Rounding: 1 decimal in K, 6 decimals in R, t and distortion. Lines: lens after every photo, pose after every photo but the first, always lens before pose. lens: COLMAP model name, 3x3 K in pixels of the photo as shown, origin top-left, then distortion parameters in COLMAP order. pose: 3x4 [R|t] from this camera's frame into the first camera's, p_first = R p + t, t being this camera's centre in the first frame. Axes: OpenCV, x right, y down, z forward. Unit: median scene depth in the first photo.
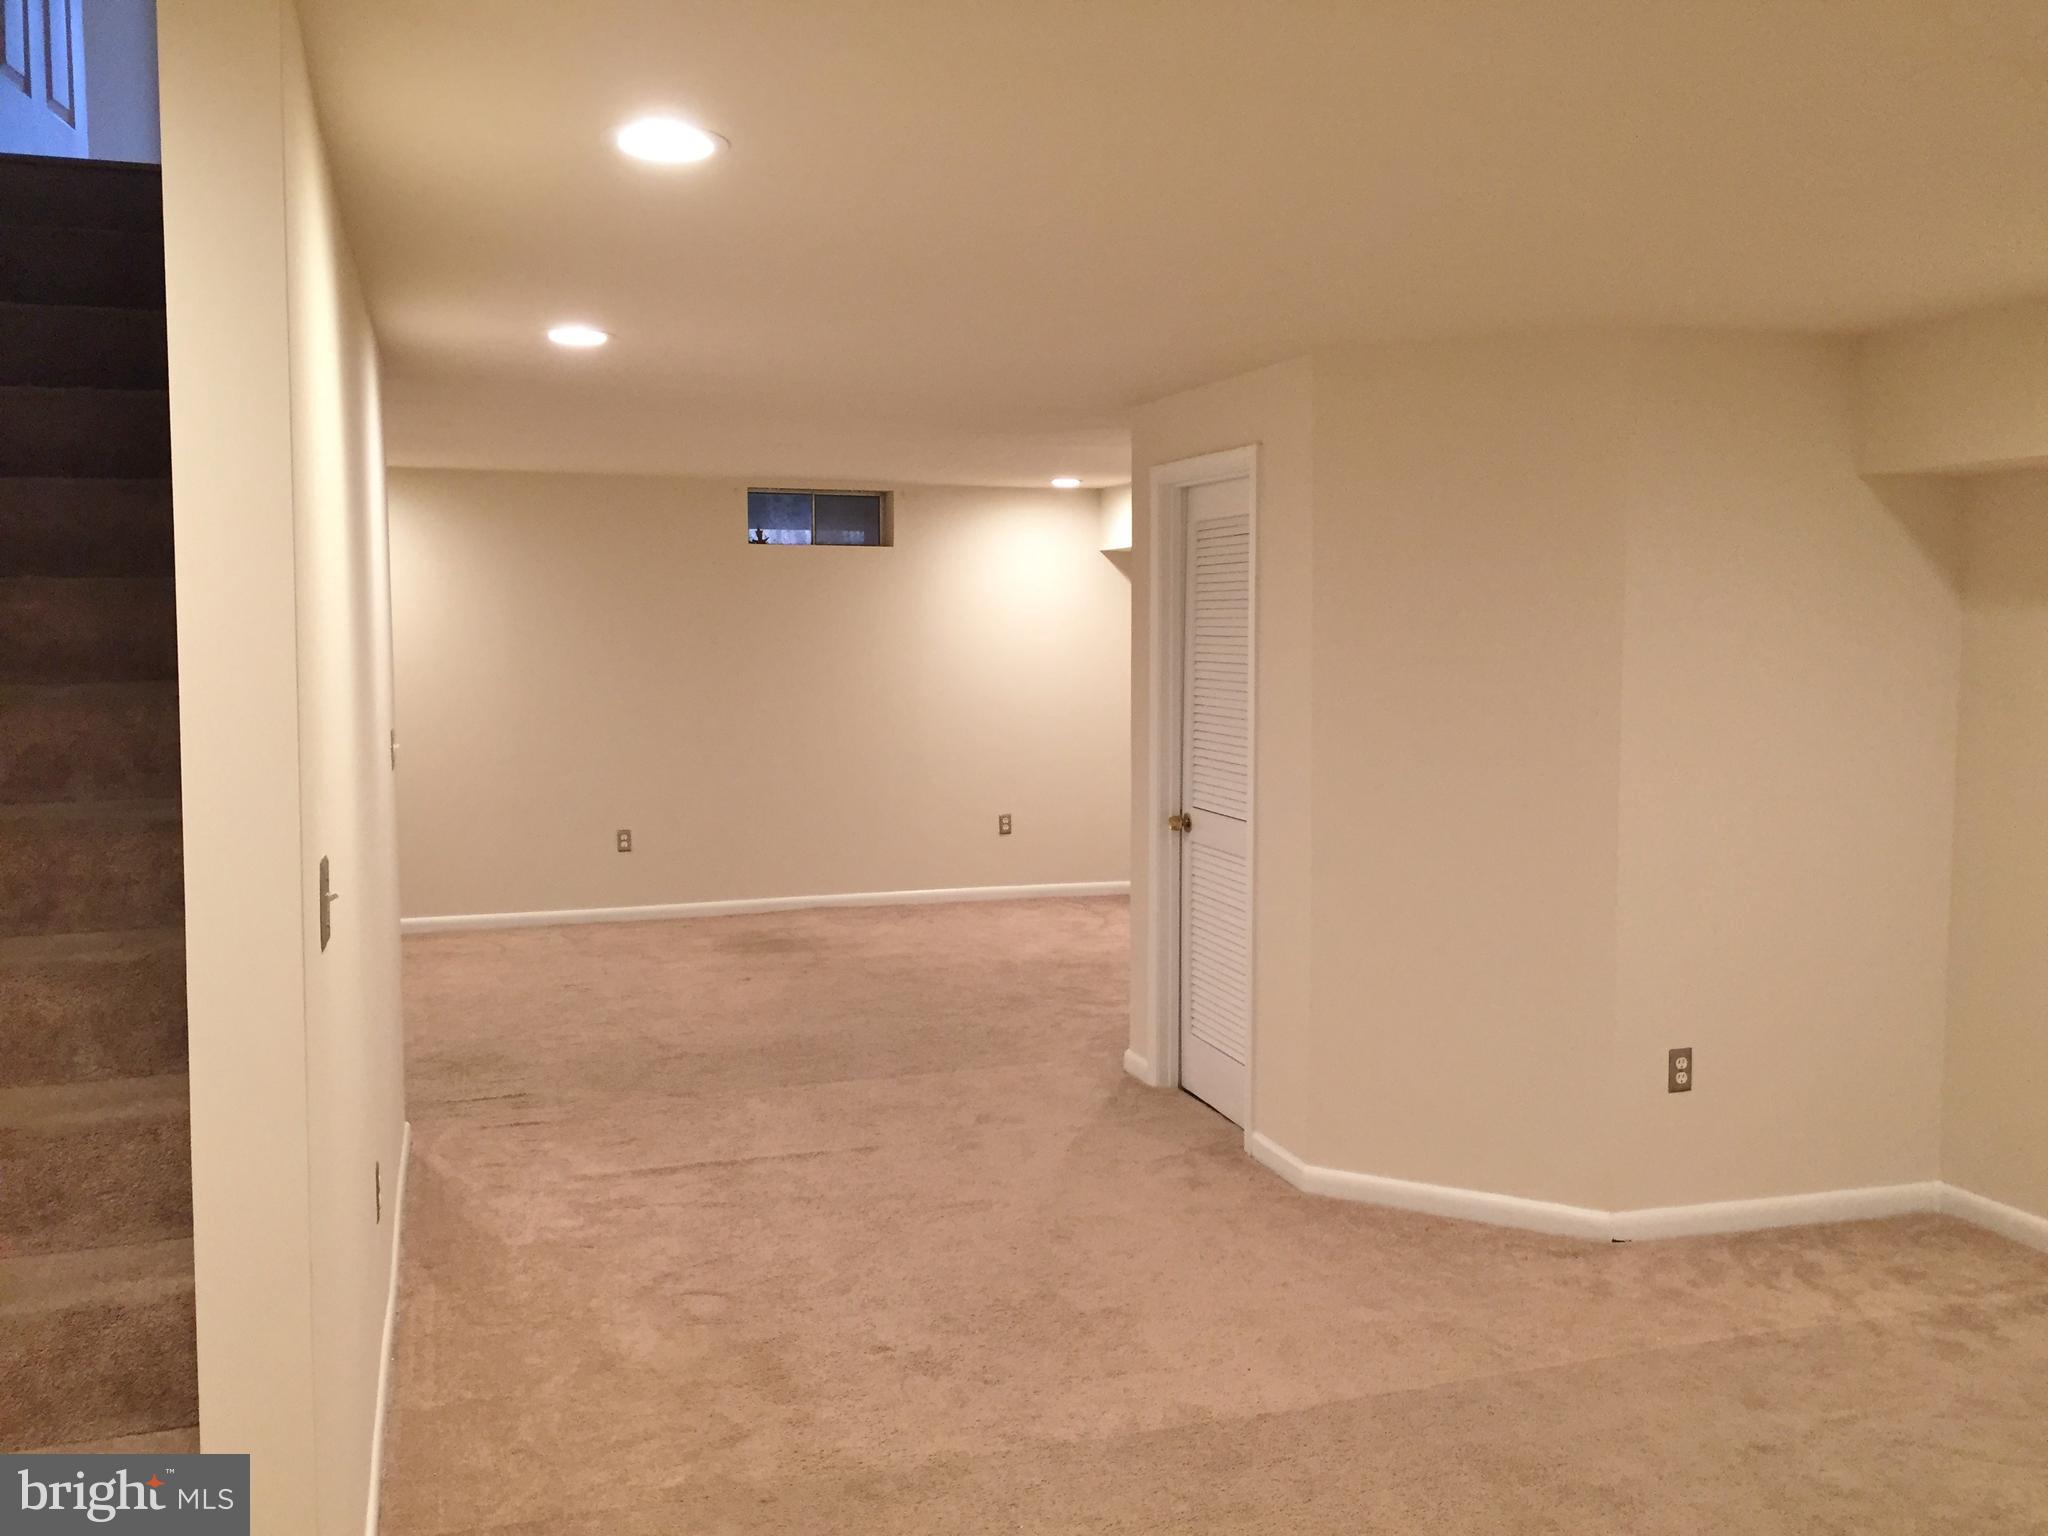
lens RADIAL K [[1749.5, 0, 1020.0], [0, 1749.5, 769.6], [0, 0, 1]] dist [0.069425, -0.075684]
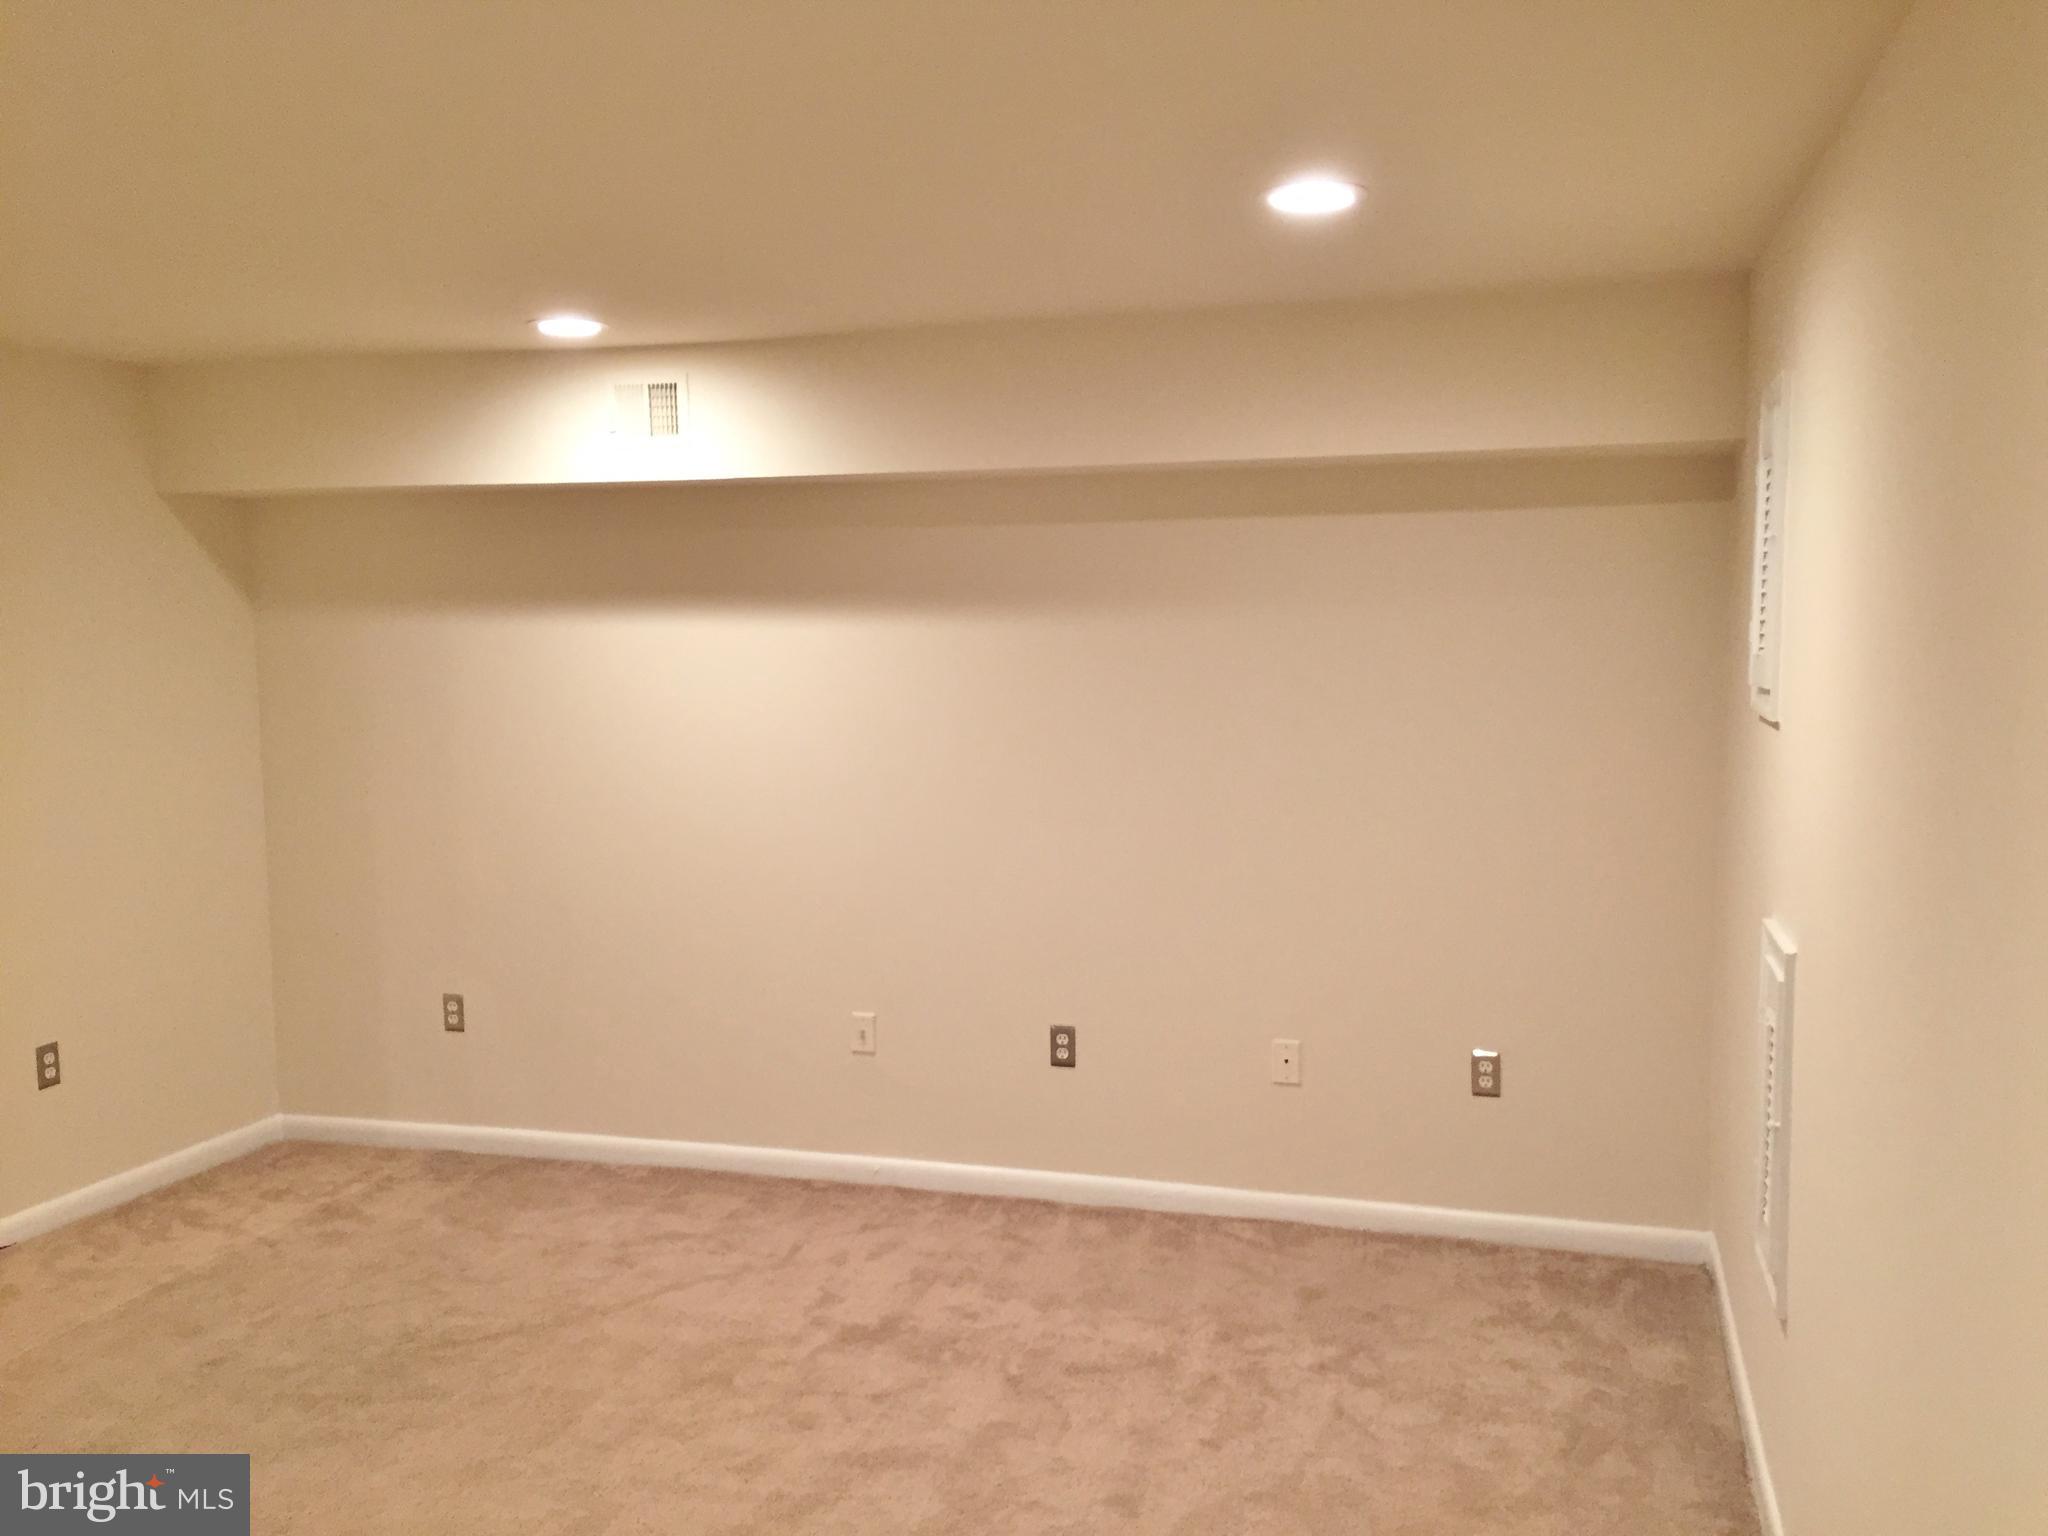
lens RADIAL K [[1749.5, 0, 1026.0], [0, 1749.5, 767.8], [0, 0, 1]] dist [0.069425, -0.075684]
pose [[0.572170, -0.079625, 0.816260, -0.141206], [0.076427, 0.996122, 0.043597, -0.004191], [-0.816566, 0.037440, 0.576037, -0.070686]]
